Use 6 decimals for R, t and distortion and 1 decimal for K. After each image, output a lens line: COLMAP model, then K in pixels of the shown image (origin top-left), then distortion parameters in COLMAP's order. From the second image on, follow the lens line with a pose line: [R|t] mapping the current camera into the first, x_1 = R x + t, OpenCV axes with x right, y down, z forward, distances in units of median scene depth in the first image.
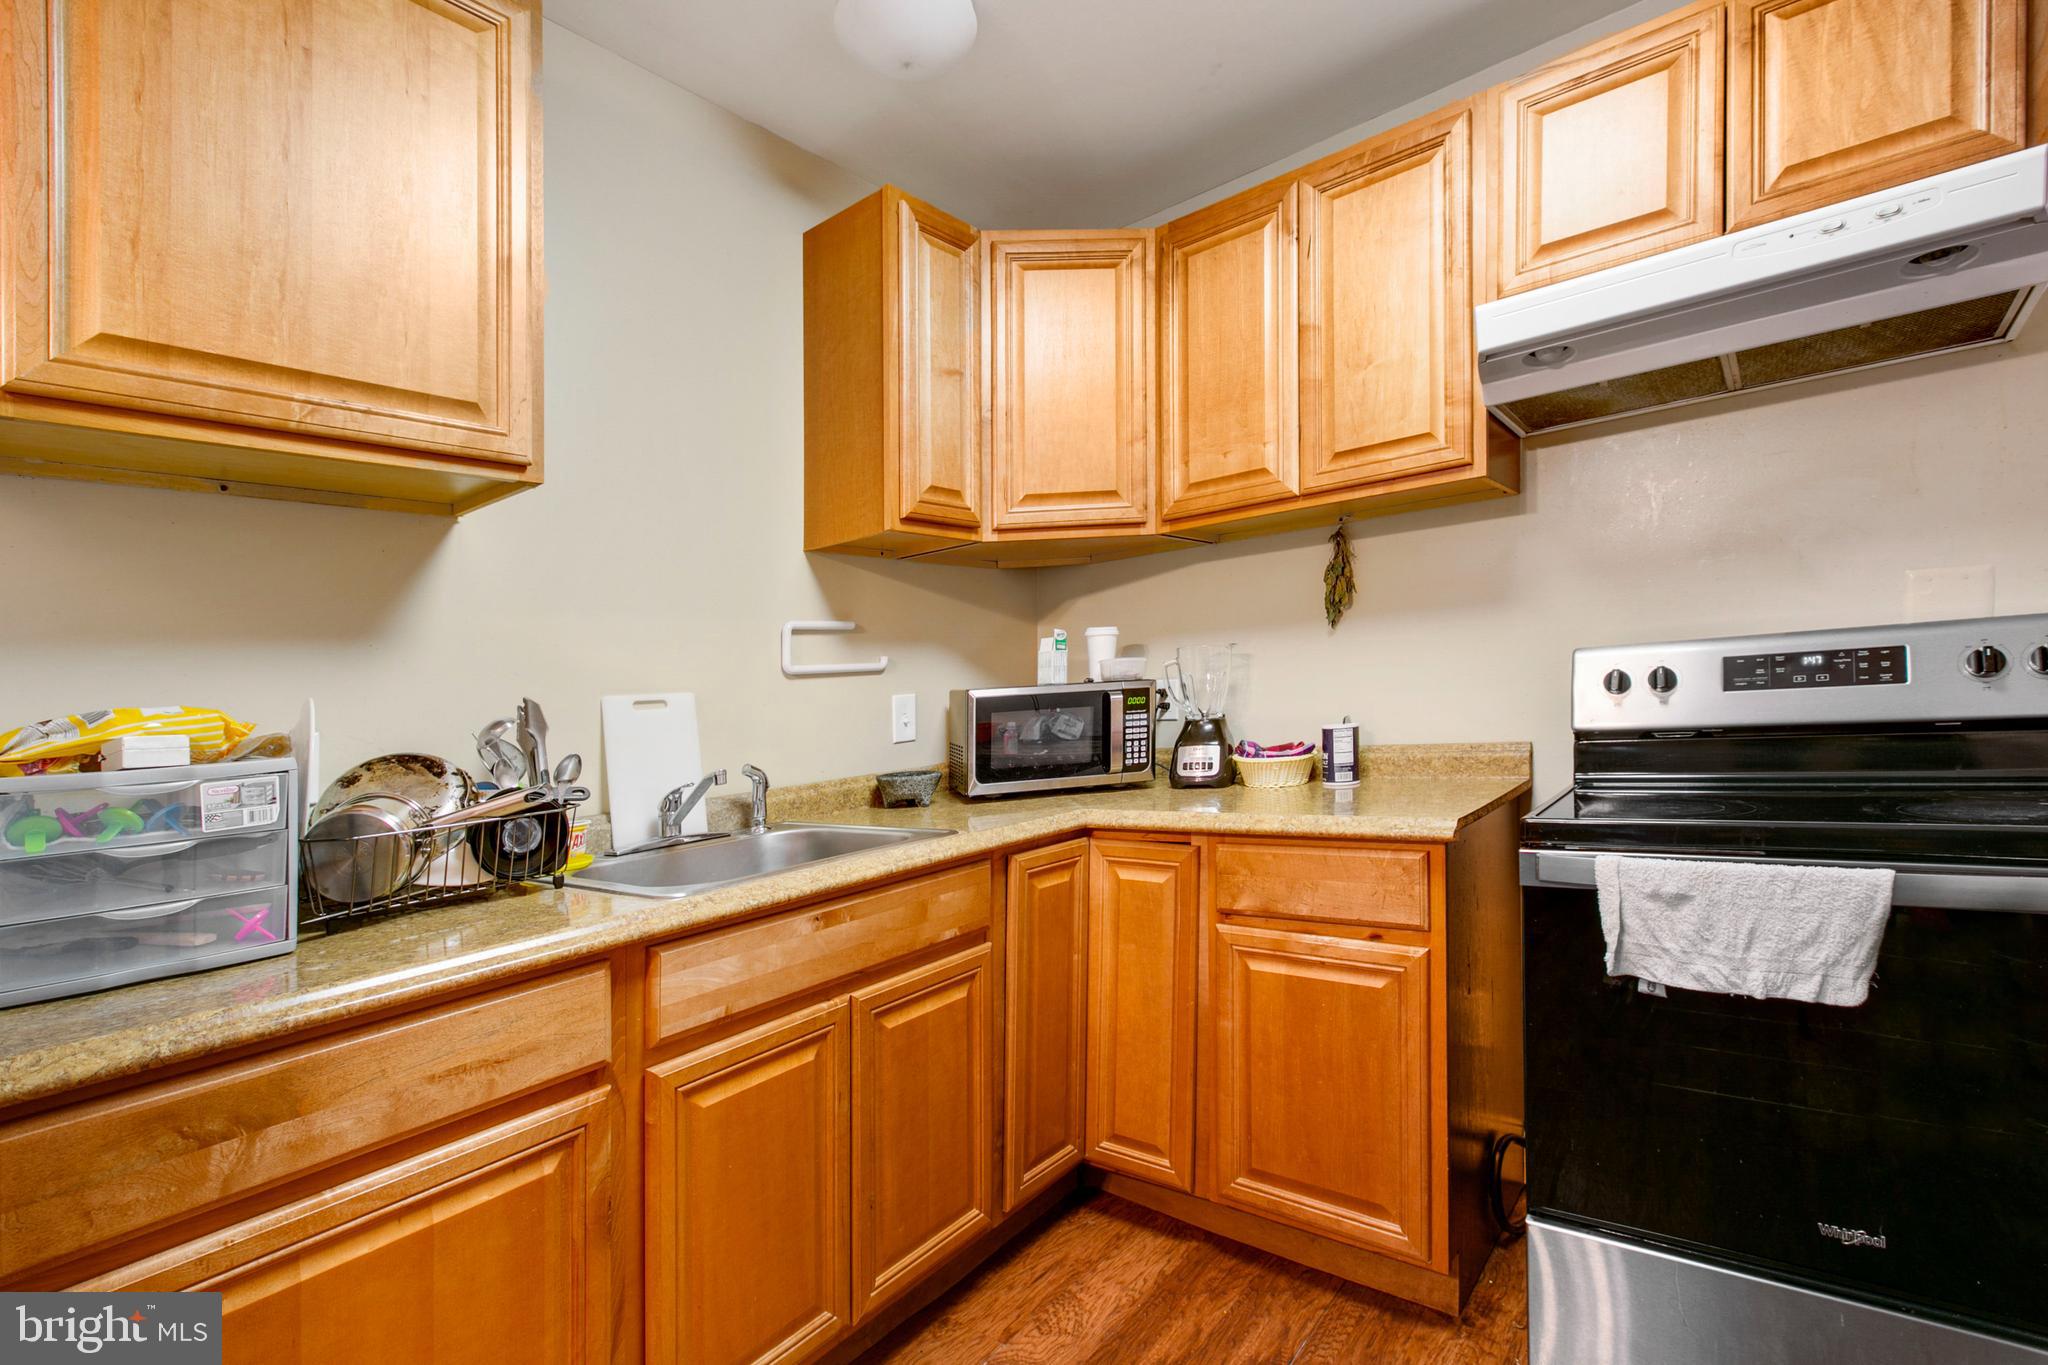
lens RADIAL K [[935.7, 0, 1018.8], [0, 935.7, 758.8], [0, 0, 1]] dist [-0.000999, -0.000601]
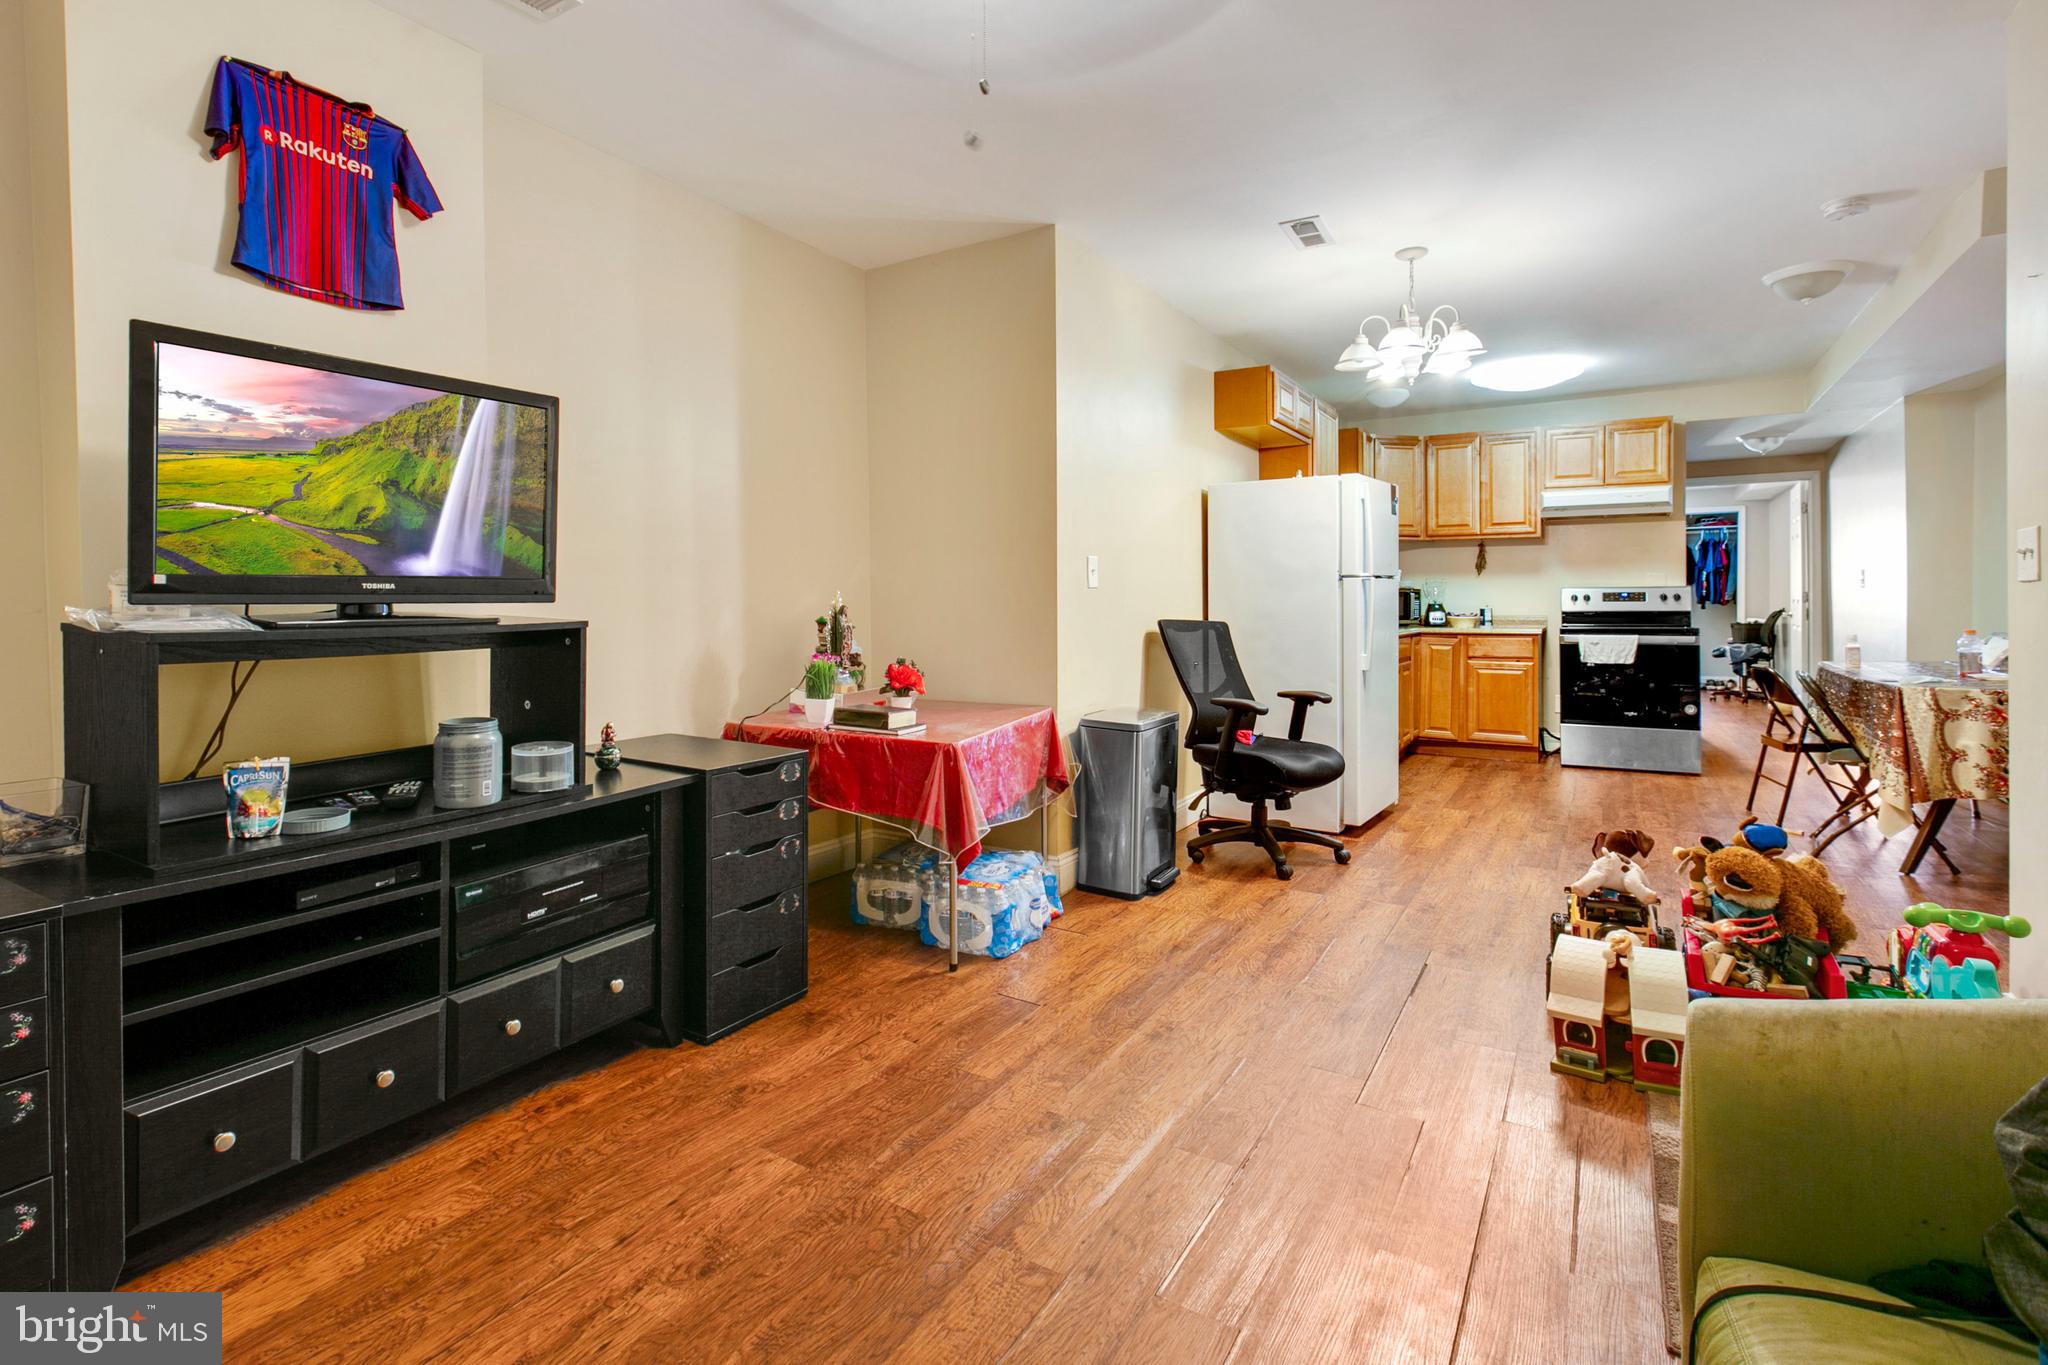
lens RADIAL K [[959.0, 0, 1026.5], [0, 959.0, 584.4], [0, 0, 1]] dist [-0.001618, -0.000174]
pose [[0.990160, 0.064497, 0.124188, -1.840401], [-0.053863, 0.994737, -0.087163, 0.291010], [-0.129156, 0.079616, 0.988423, -2.285318]]
